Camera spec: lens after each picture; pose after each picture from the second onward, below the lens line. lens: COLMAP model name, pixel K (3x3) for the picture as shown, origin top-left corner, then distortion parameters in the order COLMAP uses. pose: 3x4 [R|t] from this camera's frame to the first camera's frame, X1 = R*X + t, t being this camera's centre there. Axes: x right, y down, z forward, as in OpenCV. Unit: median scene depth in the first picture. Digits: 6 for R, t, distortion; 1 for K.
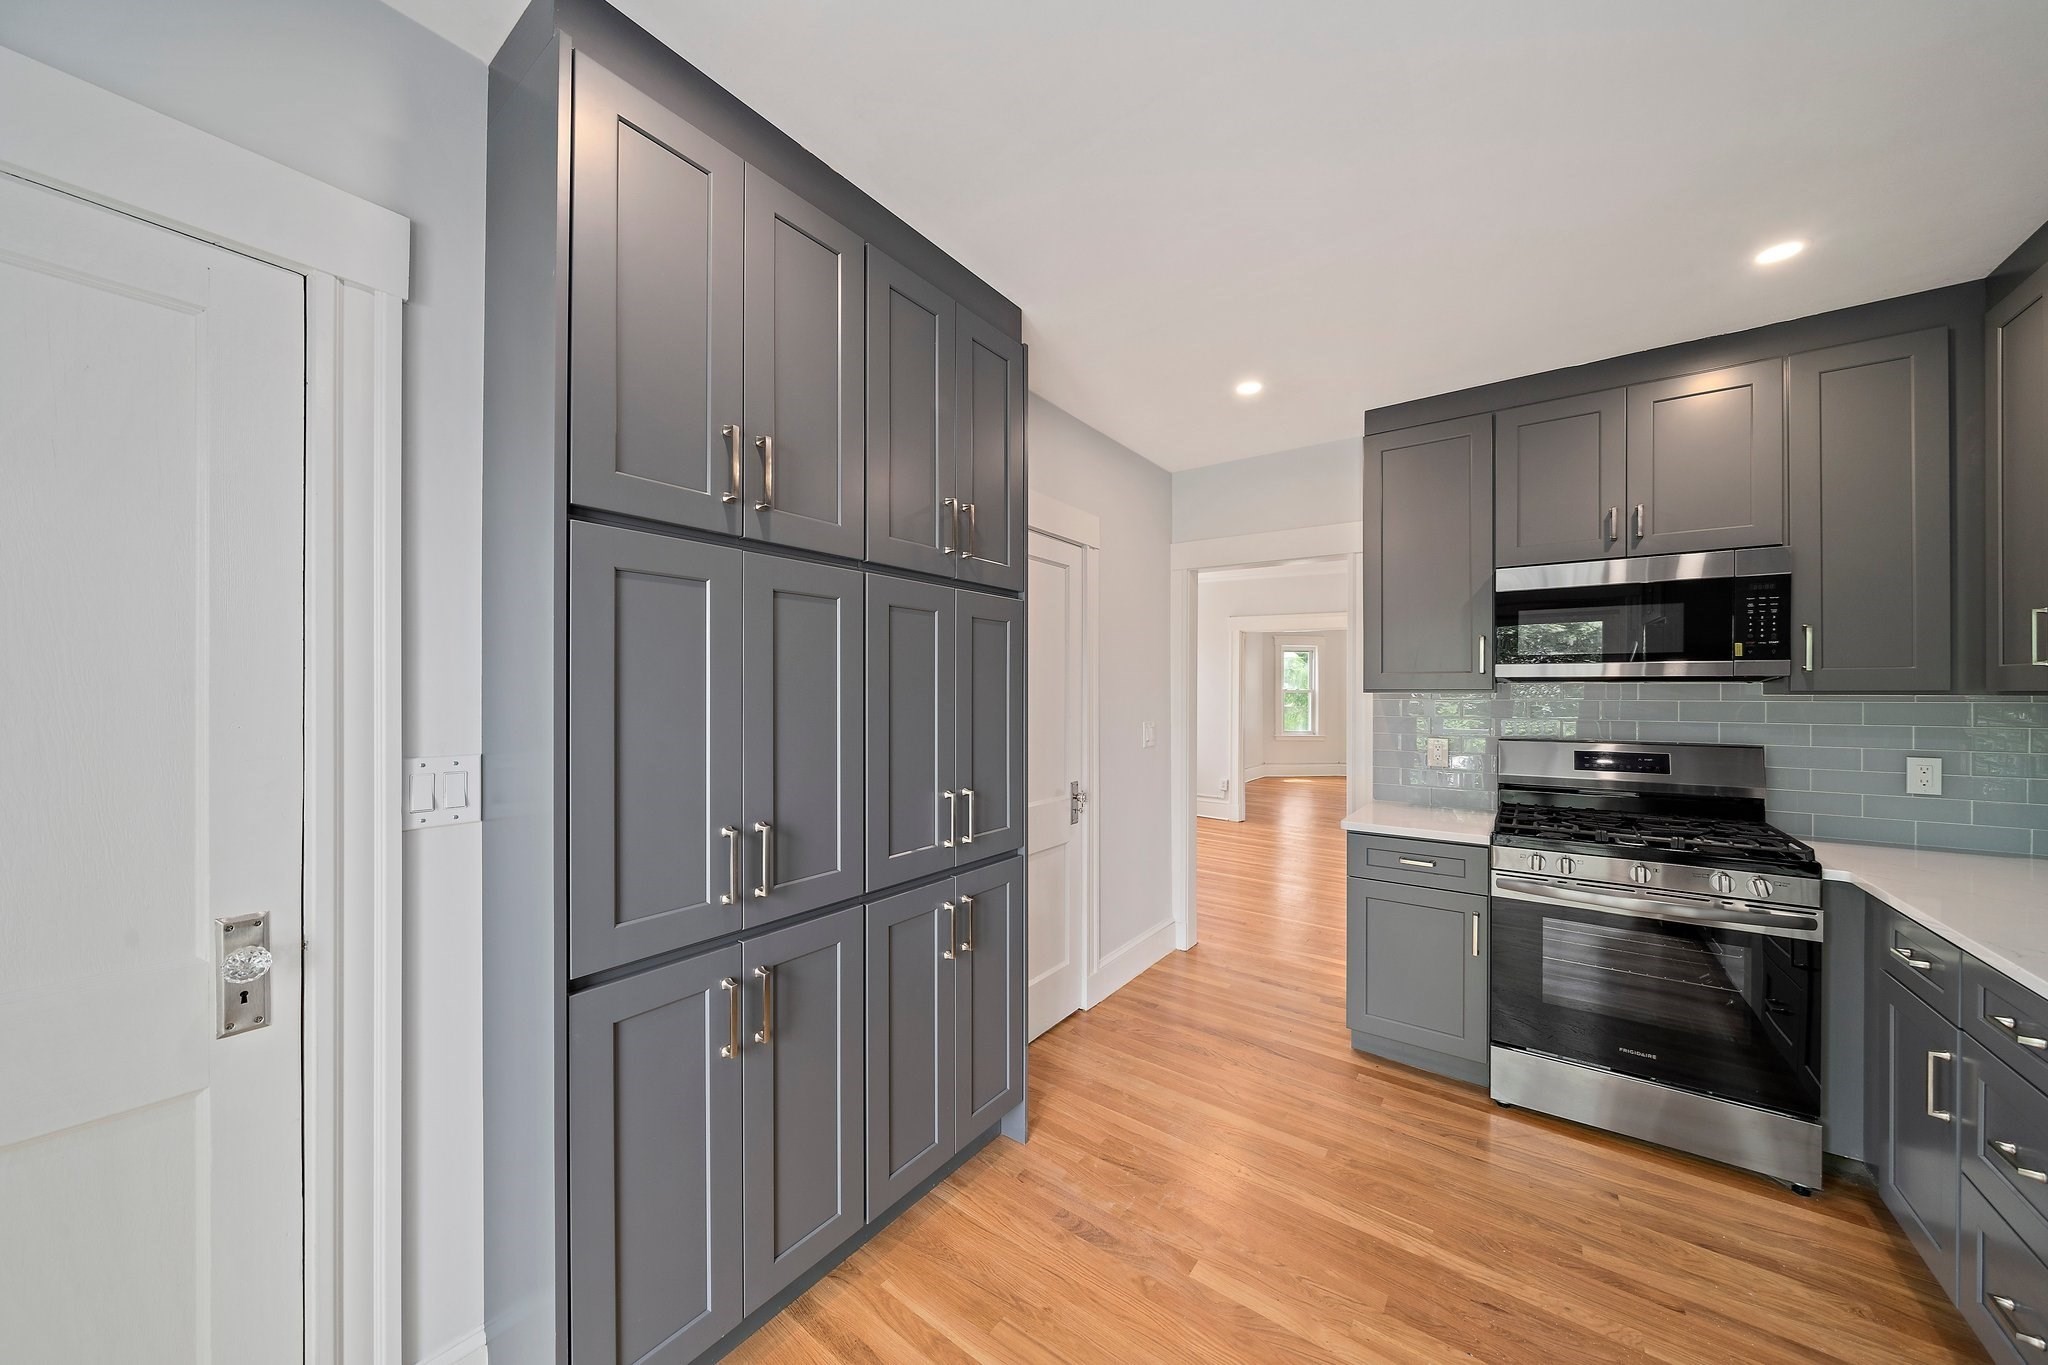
lens RADIAL K [[697.1, 0, 1032.9], [0, 697.1, 694.9], [0, 0, 1]] dist [-0.008321, 0.000708]
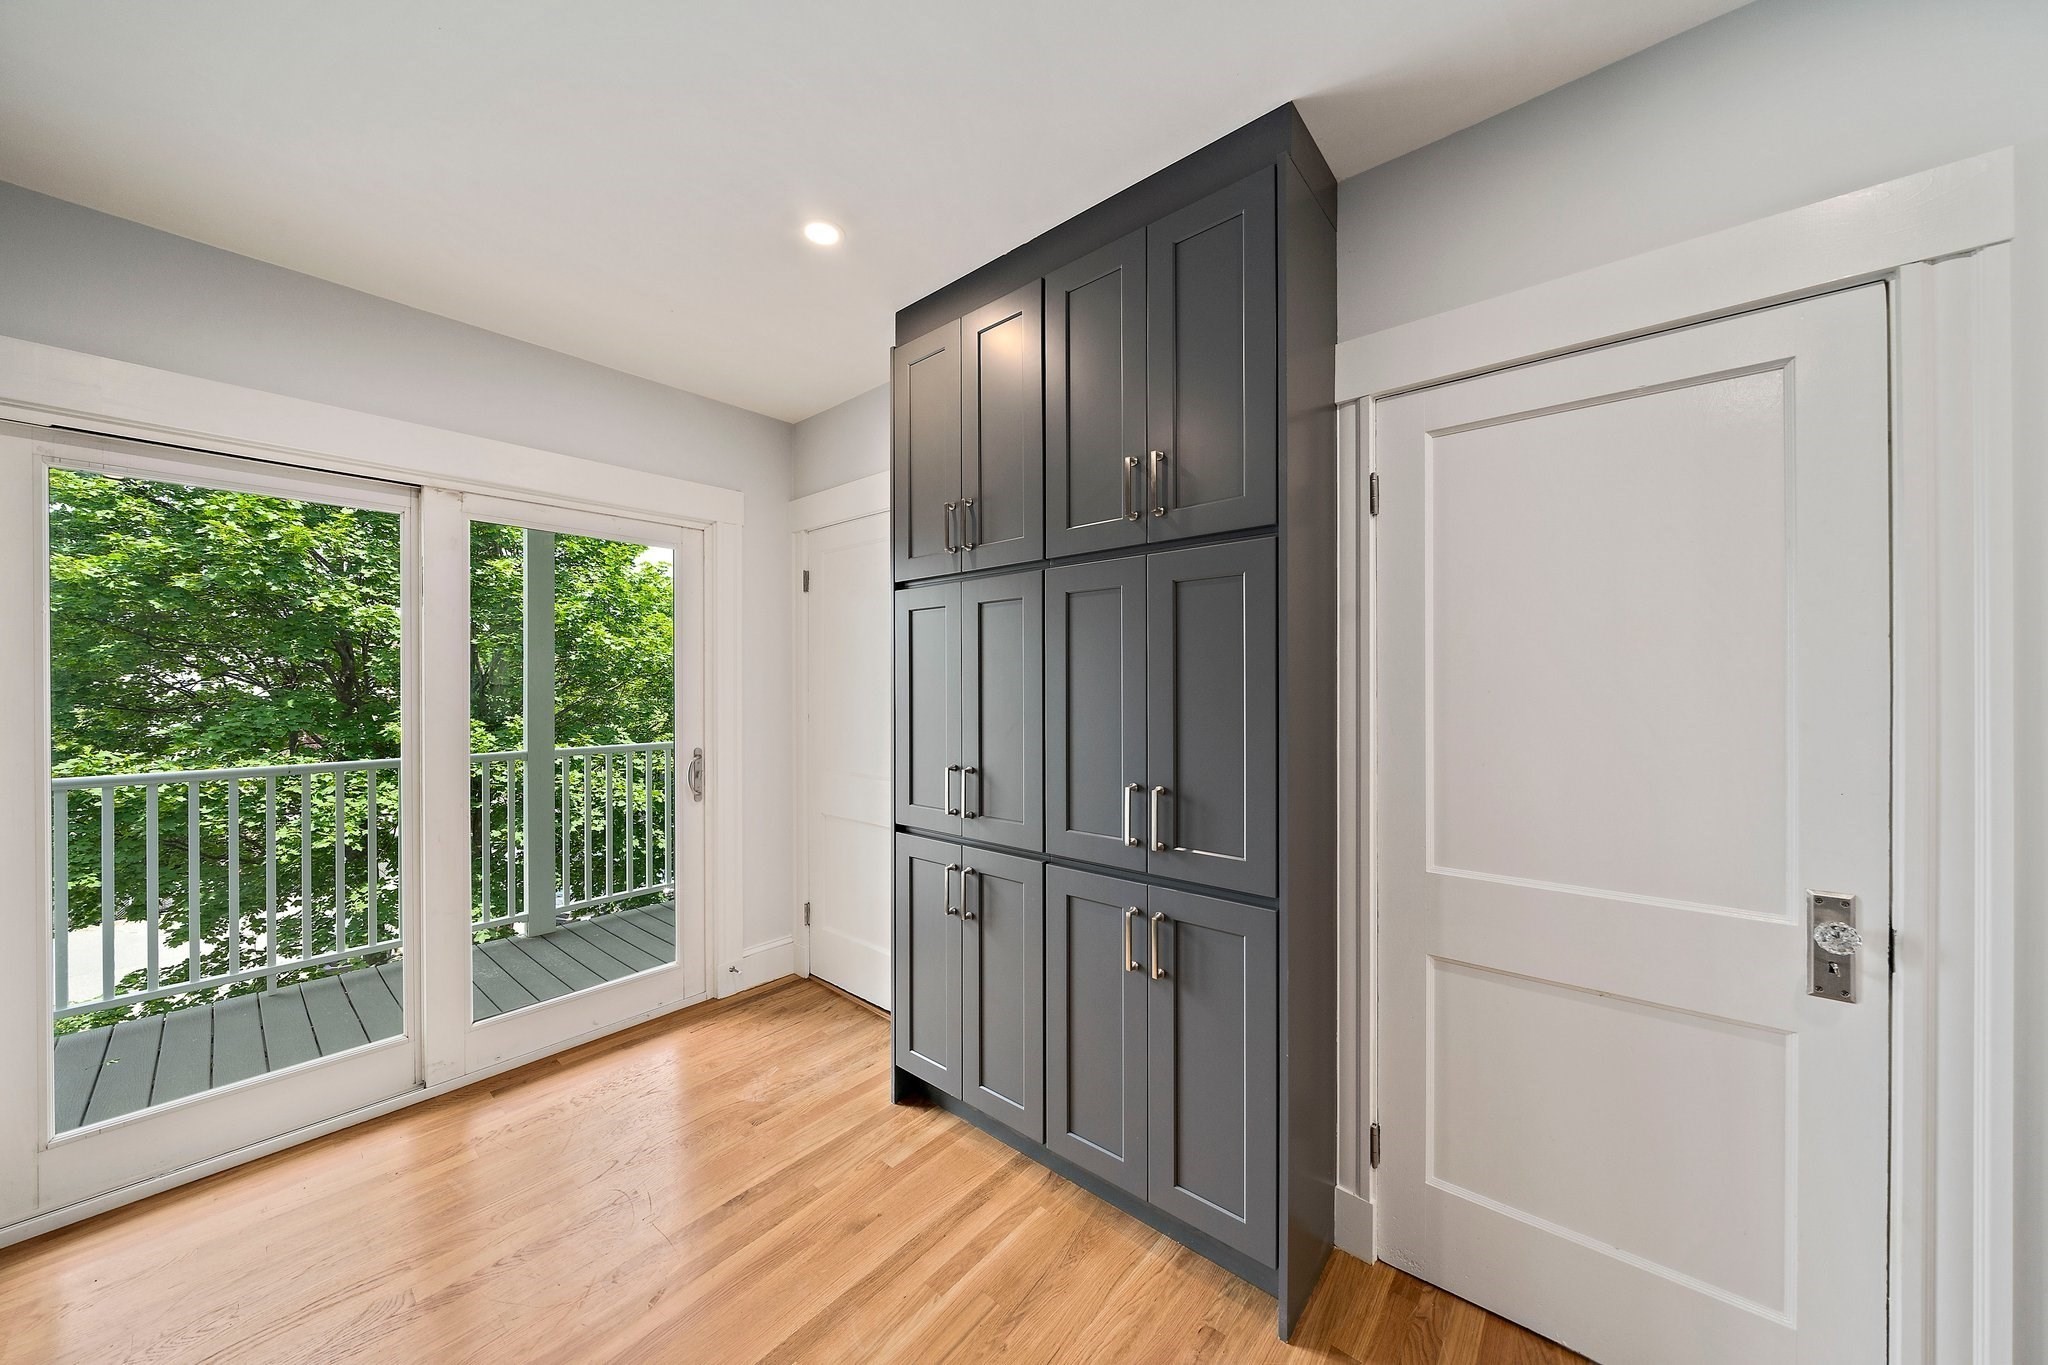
lens RADIAL K [[697.1, 0, 1018.9], [0, 697.1, 684.7], [0, 0, 1]] dist [-0.008321, 0.000708]
pose [[-0.086948, -0.000553, -0.996213, 1.218240], [0.001767, 0.999998, -0.000709, 0.016120], [0.996211, -0.001822, -0.086947, 1.443097]]
